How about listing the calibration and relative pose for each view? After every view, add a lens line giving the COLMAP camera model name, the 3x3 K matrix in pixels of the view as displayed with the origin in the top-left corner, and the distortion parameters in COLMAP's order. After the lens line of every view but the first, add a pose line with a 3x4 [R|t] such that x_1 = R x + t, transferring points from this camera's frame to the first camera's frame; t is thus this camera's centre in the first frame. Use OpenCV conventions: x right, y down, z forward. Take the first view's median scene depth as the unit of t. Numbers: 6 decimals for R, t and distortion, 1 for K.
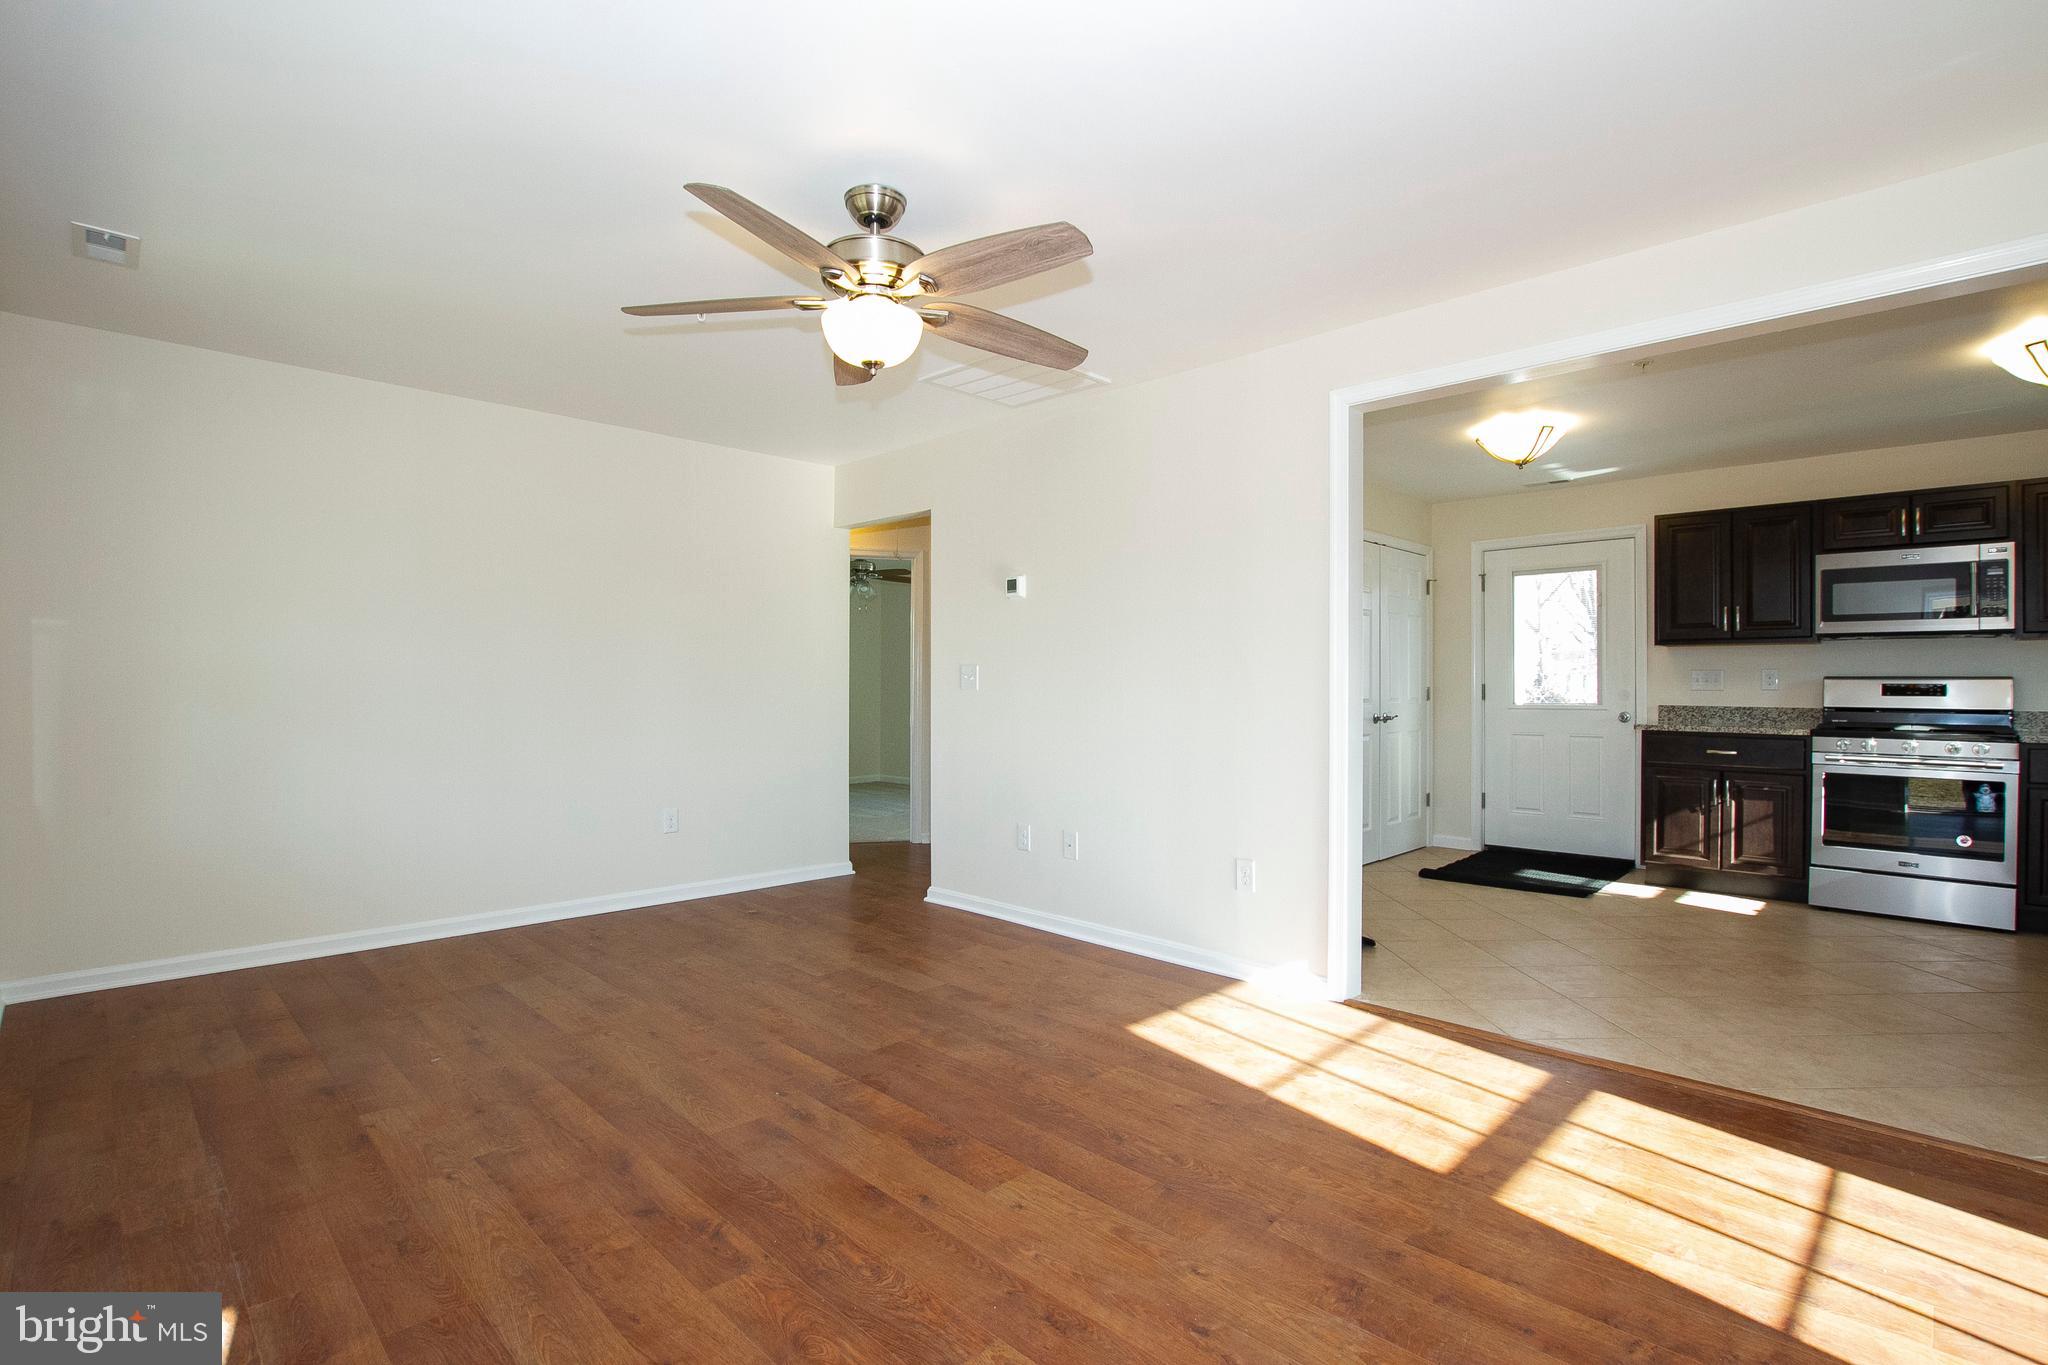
lens RADIAL K [[966.5, 0, 1024.0], [0, 966.5, 682.5], [0, 0, 1]] dist [-0.039001, 0.008101]
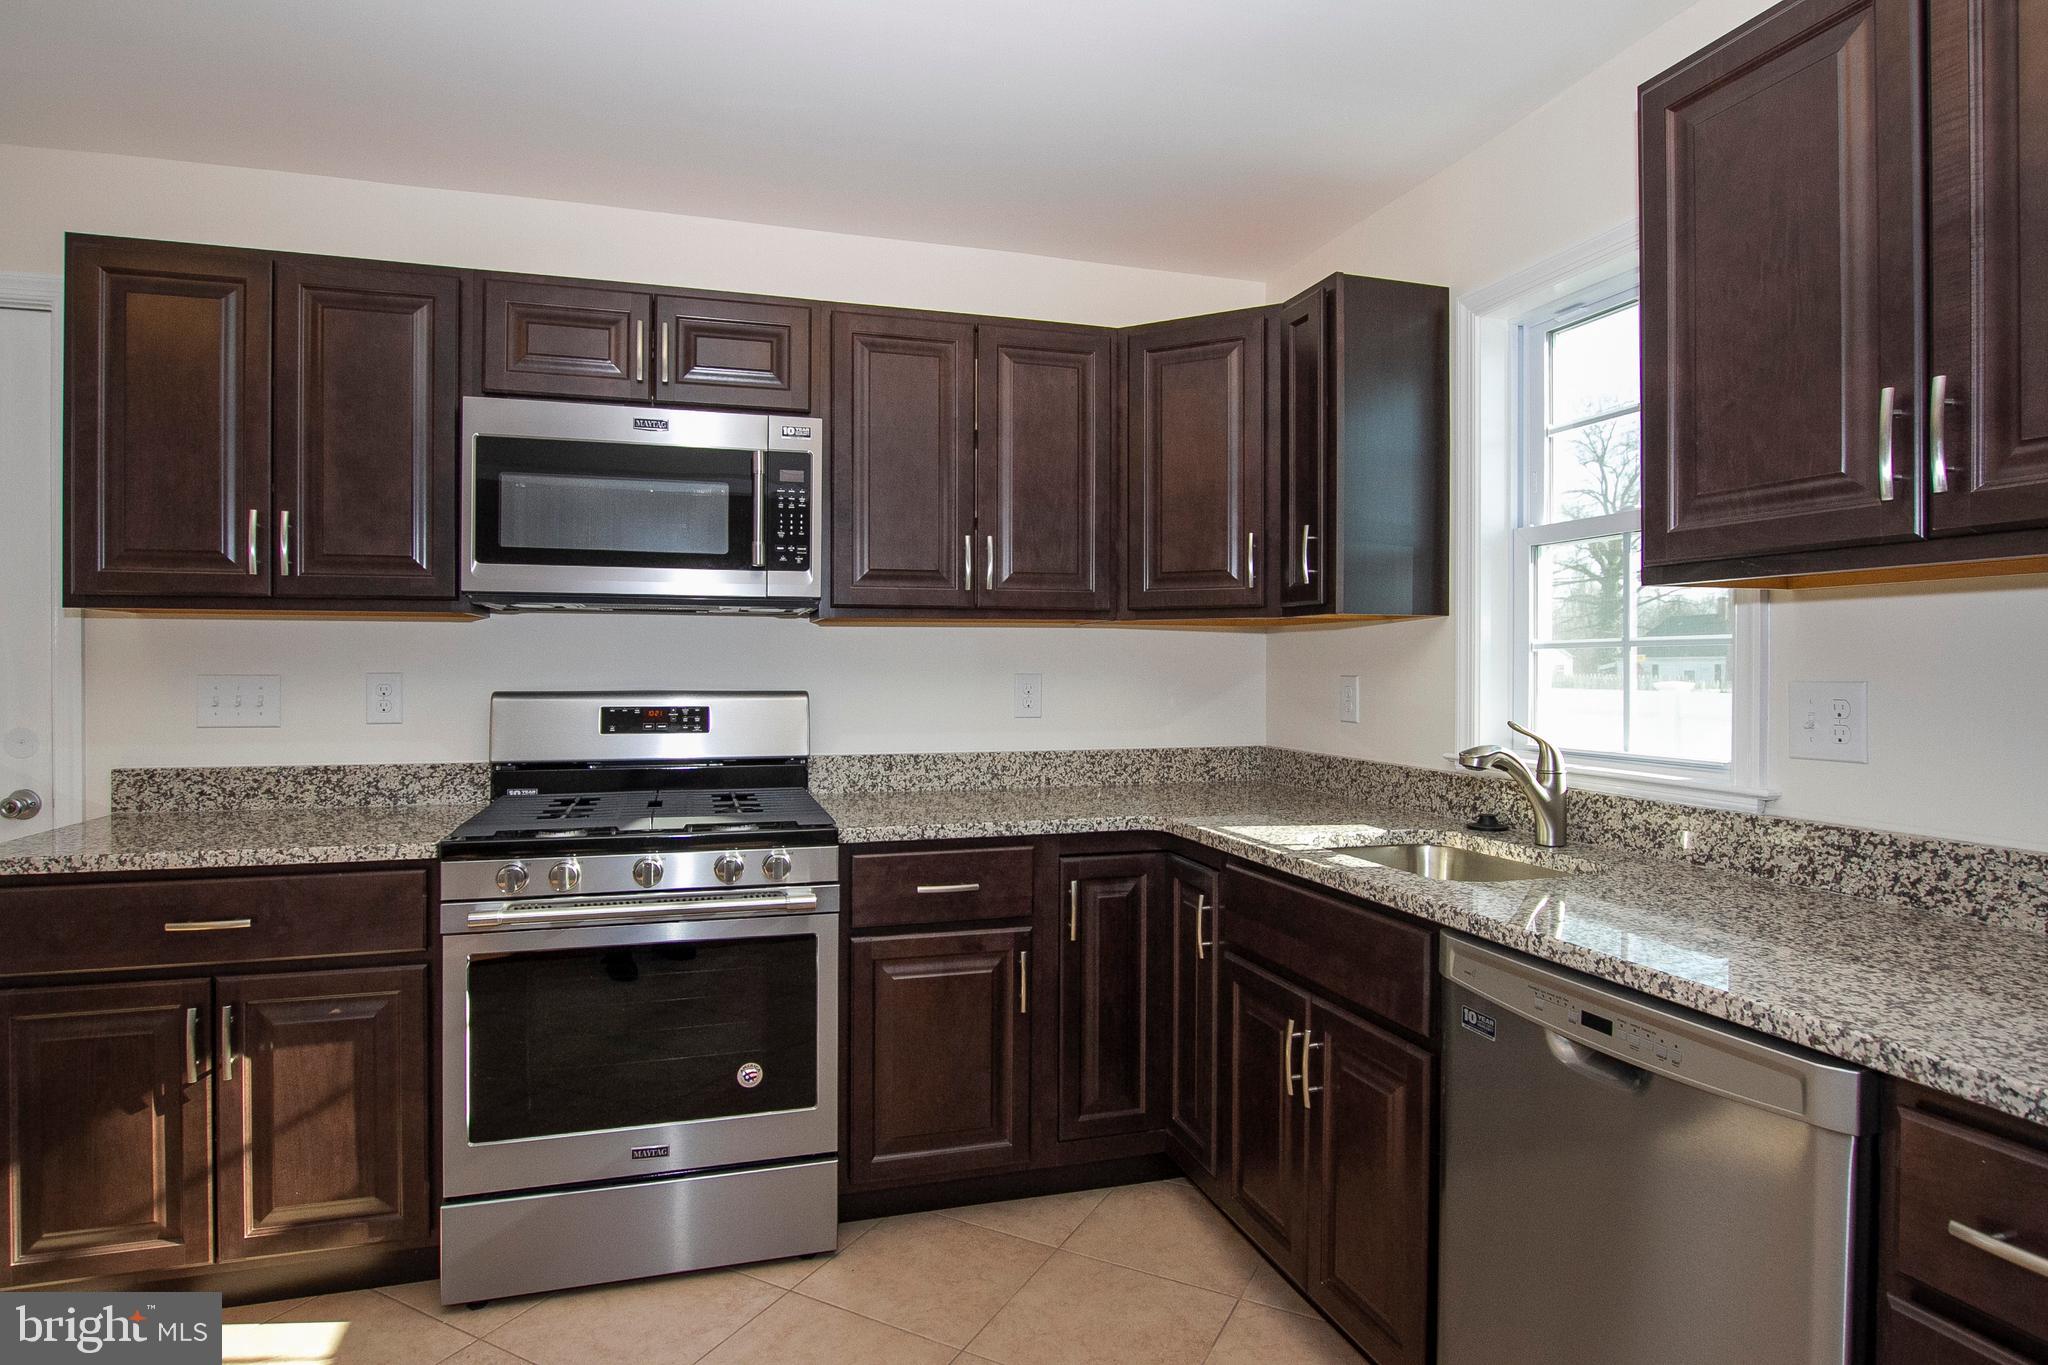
lens RADIAL K [[1099.8, 0, 1022.2], [0, 1099.8, 664.8], [0, 0, 1]] dist [-0.032595, 0.010132]
pose [[0.469859, -0.003943, 0.882733, 0.548696], [-0.000425, 0.999989, 0.004692, -0.022713], [-0.882741, -0.002580, 0.469852, 0.579389]]
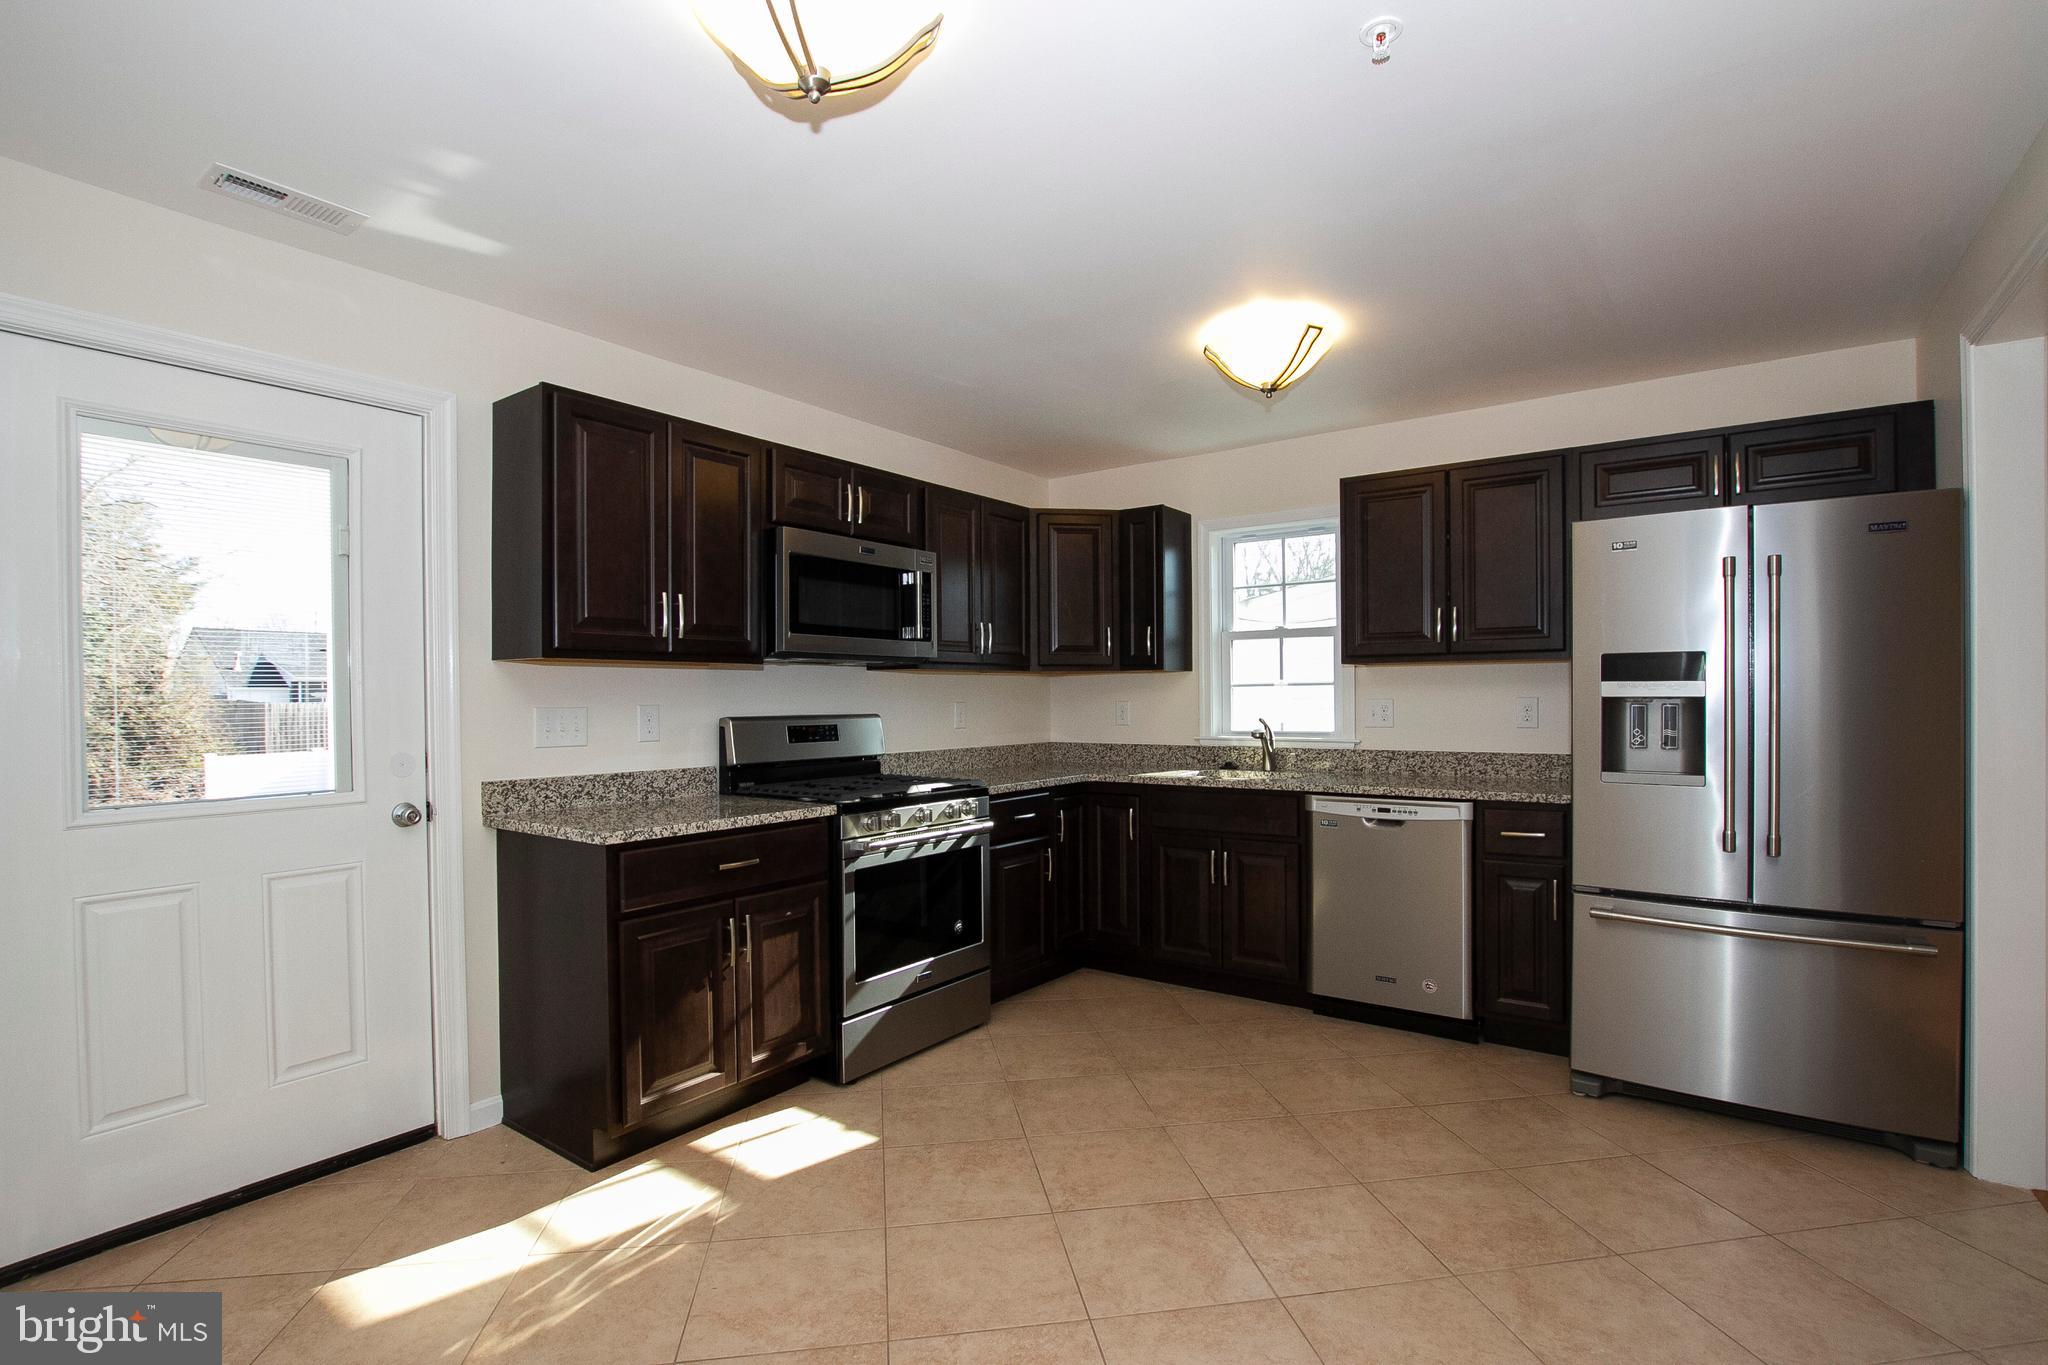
lens RADIAL K [[952.9, 0, 1023.0], [0, 952.9, 700.3], [0, 0, 1]] dist [-0.029903, 0.000991]
pose [[-0.150780, -0.005903, 0.988550, 0.188941], [0.005854, 0.999959, 0.006864, -0.022324], [-0.988550, 0.006822, -0.150739, 0.954877]]
